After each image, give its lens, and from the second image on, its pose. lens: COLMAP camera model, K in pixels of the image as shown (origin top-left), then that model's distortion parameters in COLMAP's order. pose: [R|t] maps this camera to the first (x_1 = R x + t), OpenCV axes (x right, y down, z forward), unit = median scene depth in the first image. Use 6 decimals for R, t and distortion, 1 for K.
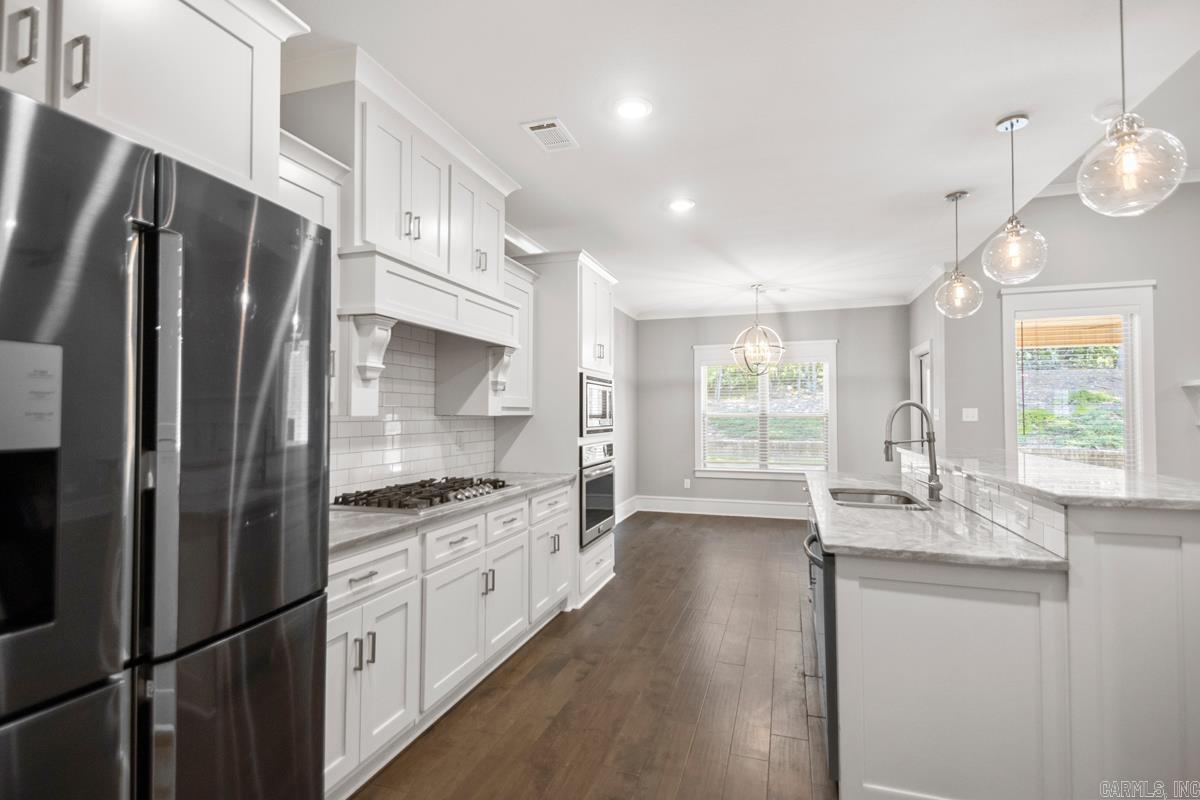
lens RADIAL K [[553.4, 0, 608.5], [0, 553.4, 401.5], [0, 0, 1]] dist [0.043957, -0.022705]
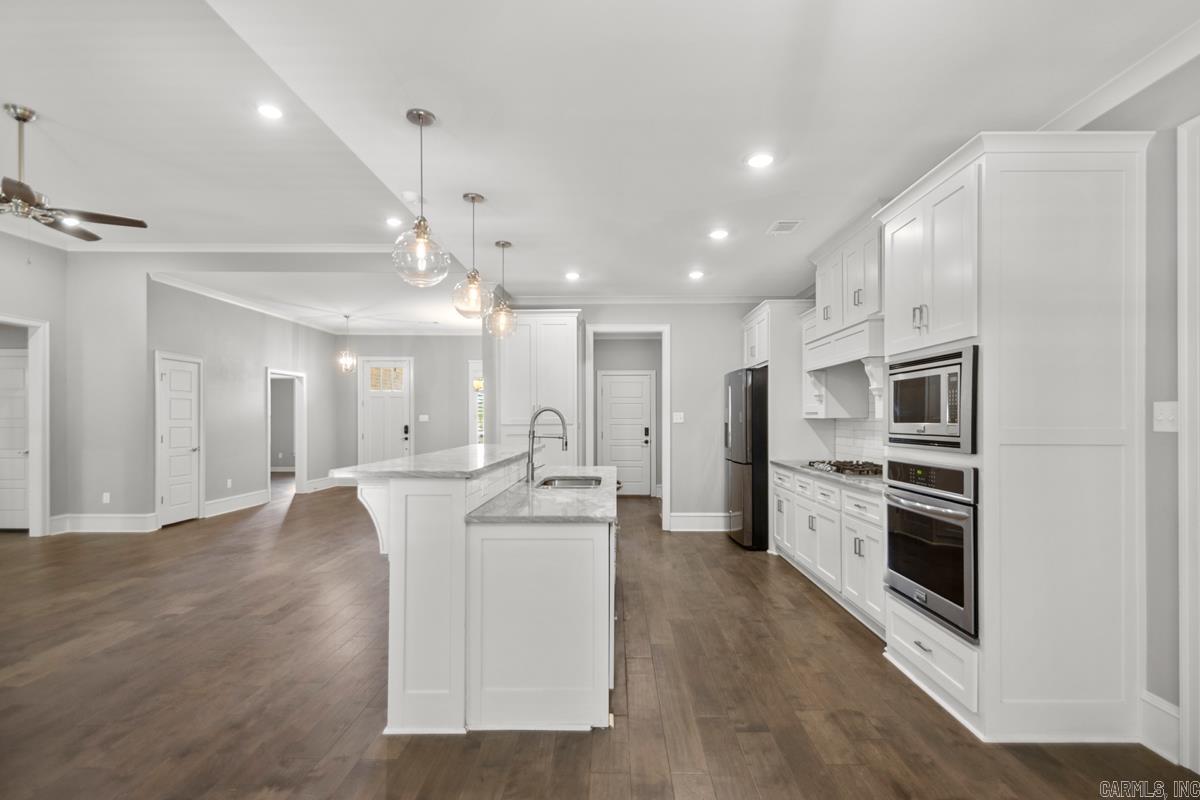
lens RADIAL K [[570.0, 0, 604.5], [0, 570.0, 417.0], [0, 0, 1]] dist [0.001515, -0.000008]
pose [[-0.956072, 0.001520, -0.293128, 0.615406], [0.008511, 0.999709, -0.022578, 0.042173], [0.293009, -0.024081, -0.955807, 1.785897]]
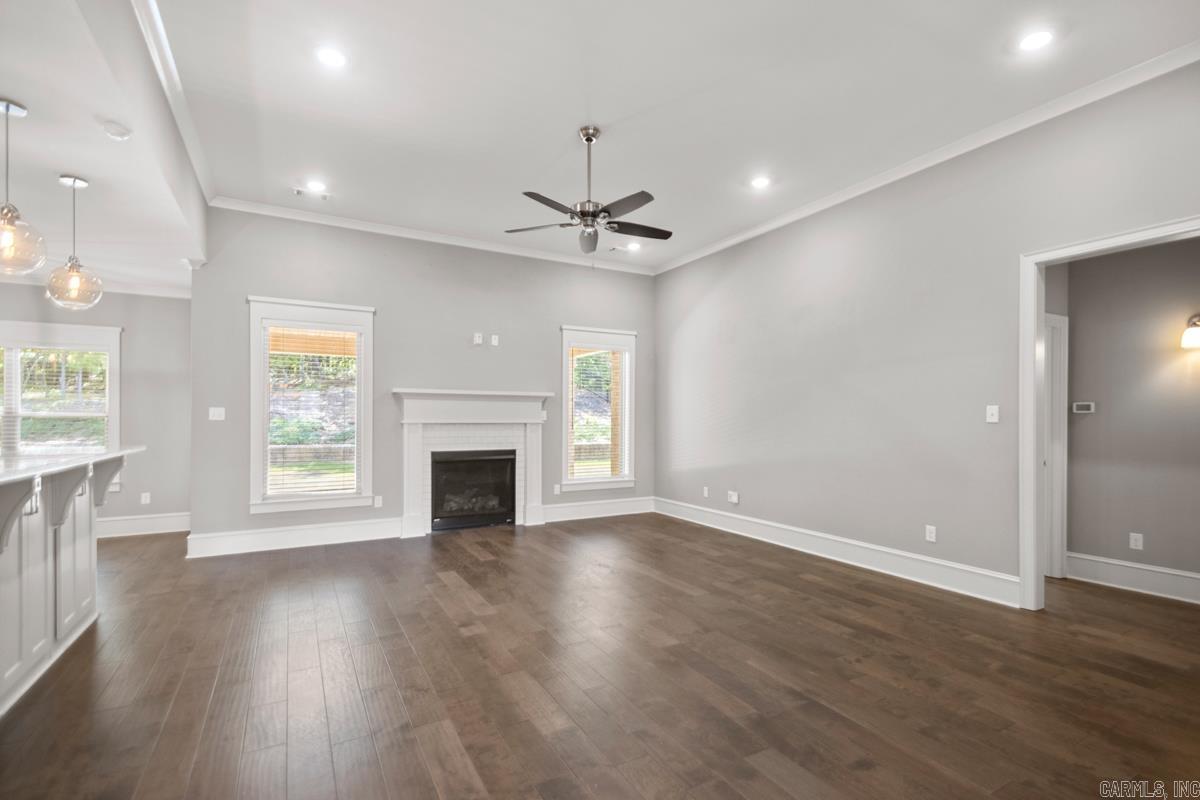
lens RADIAL K [[563.4, 0, 610.8], [0, 563.4, 417.8], [0, 0, 1]] dist [0.023040, -0.000208]
pose [[0.677603, 0.002956, 0.735422, 0.524733], [-0.019800, 0.999703, 0.014225, 0.002667], [-0.735161, -0.024200, 0.677460, -0.335293]]
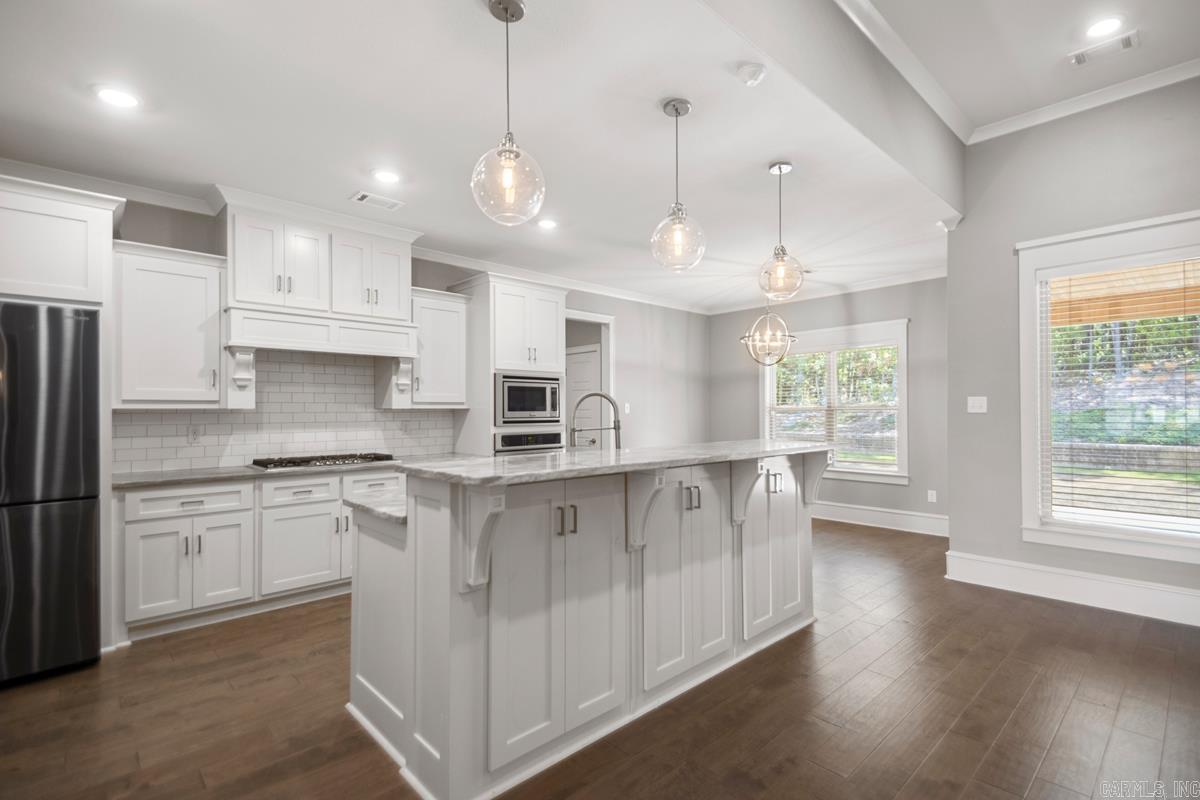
lens RADIAL K [[559.2, 0, 613.5], [0, 559.2, 405.0], [0, 0, 1]] dist [0.036171, -0.012216]
pose [[0.878617, -0.011340, -0.477393, 0.823736], [0.017138, 0.999823, 0.007792, 0.013347], [0.477220, -0.015028, 0.878655, 0.048187]]
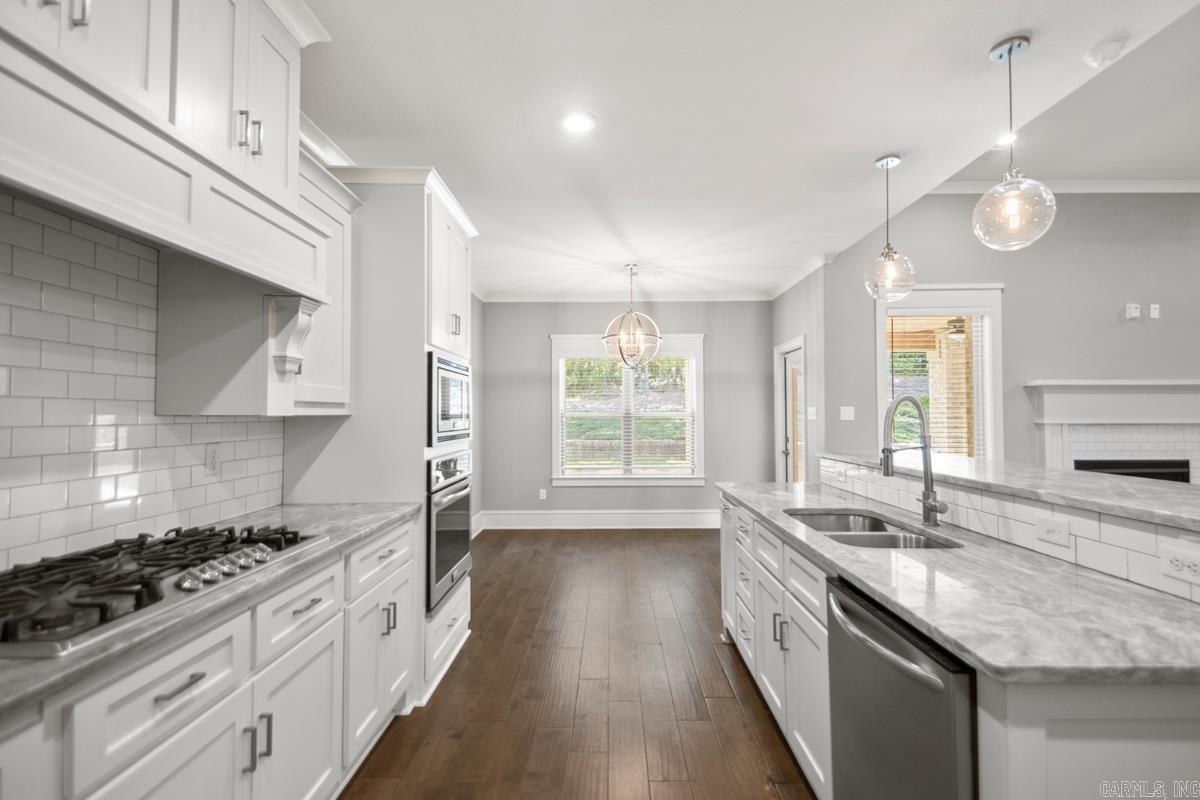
lens RADIAL K [[553.4, 0, 608.5], [0, 553.4, 401.5], [0, 0, 1]] dist [0.043957, -0.022705]
pose [[0.952346, 0.005055, 0.304979, -0.052438], [-0.004984, 0.999987, -0.001012, 0.008743], [-0.304980, -0.000556, 0.952359, 0.310864]]
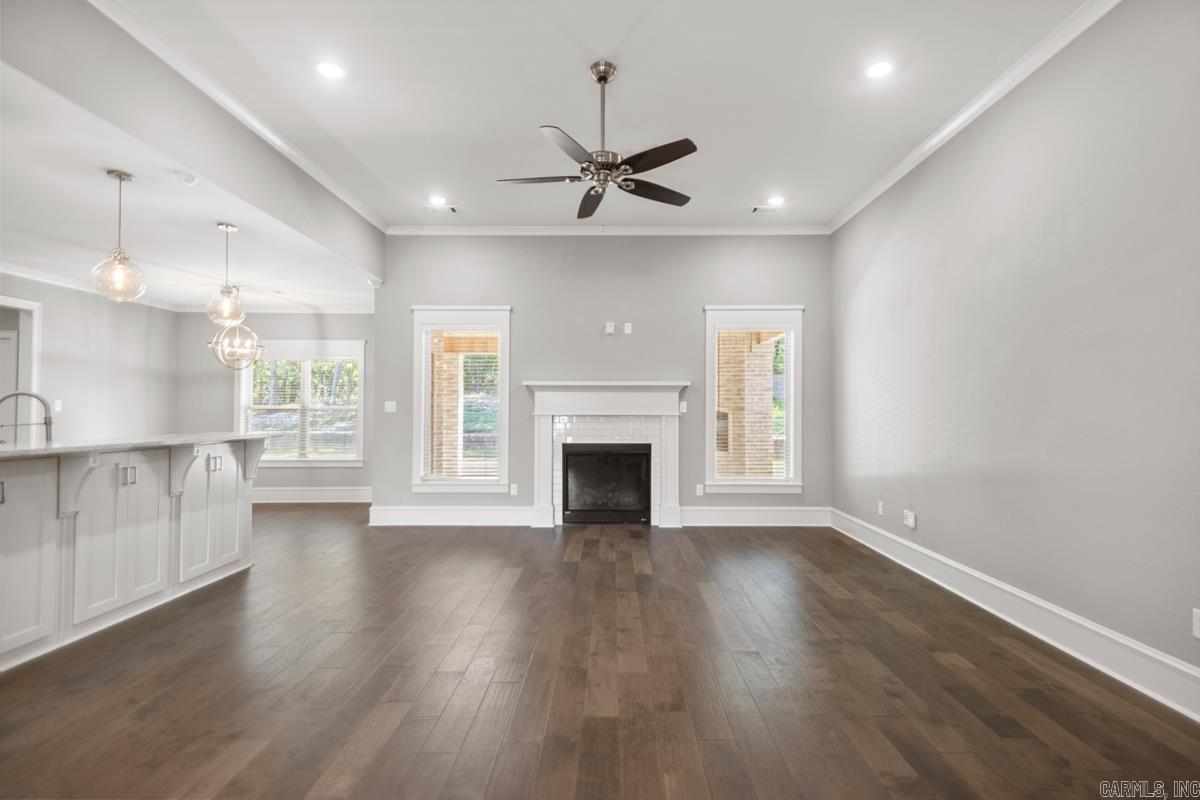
lens RADIAL K [[553.4, 0, 608.5], [0, 553.4, 401.5], [0, 0, 1]] dist [0.043957, -0.022705]
pose [[0.954650, 0.006700, 0.297653, 1.060441], [-0.008801, 0.999945, 0.005719, 0.002064], [-0.297599, -0.008080, 0.954657, -0.430929]]
